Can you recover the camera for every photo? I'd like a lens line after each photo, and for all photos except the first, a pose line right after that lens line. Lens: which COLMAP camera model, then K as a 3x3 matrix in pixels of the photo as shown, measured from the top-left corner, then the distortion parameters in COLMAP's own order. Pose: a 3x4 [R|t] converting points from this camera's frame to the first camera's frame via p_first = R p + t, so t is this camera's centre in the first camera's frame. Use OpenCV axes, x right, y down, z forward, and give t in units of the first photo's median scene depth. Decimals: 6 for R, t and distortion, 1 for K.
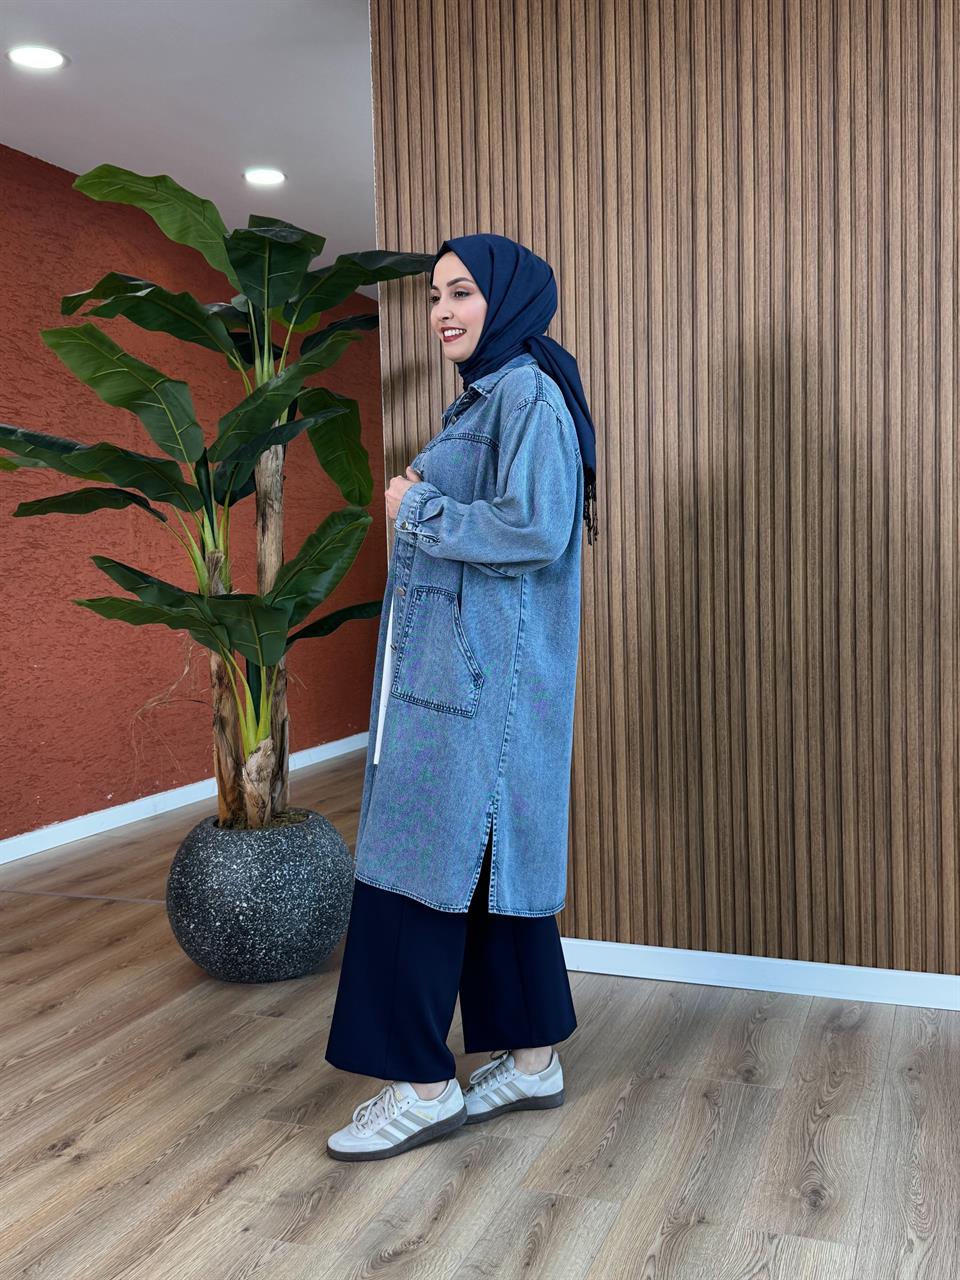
lens RADIAL K [[1287.9, 0, 494.0], [0, 1287.9, 635.6], [0, 0, 1]] dist [-0.017774, 0.000000]
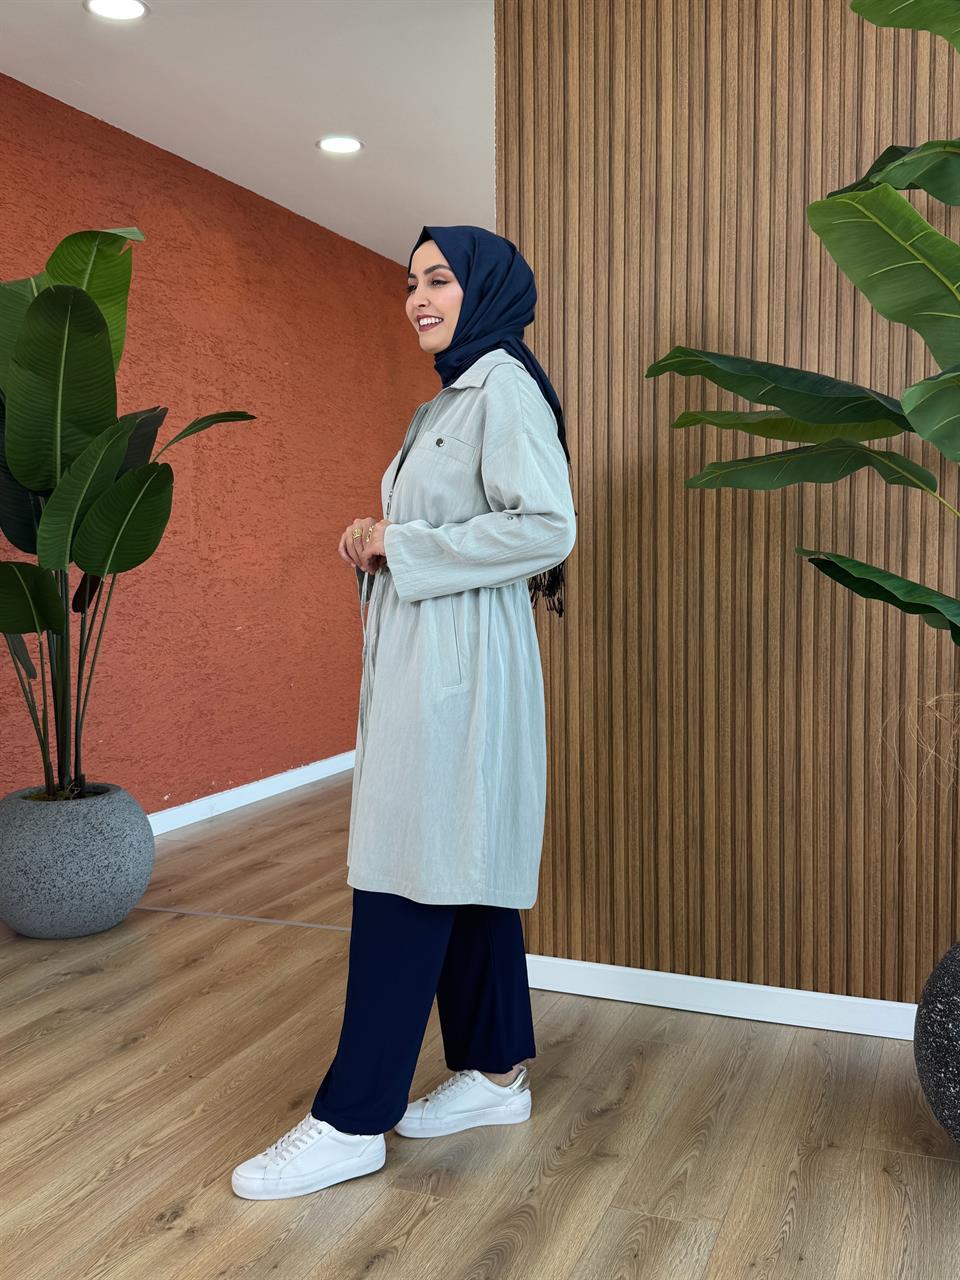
lens RADIAL K [[1287.9, 0, 478.2], [0, 1287.9, 642.9], [0, 0, 1]] dist [-0.017774, 0.000000]
pose [[0.999620, 0.019217, -0.019746, -0.086668], [-0.018950, 0.999728, 0.013616, -0.011413], [0.020002, -0.013236, 0.999712, 0.091496]]
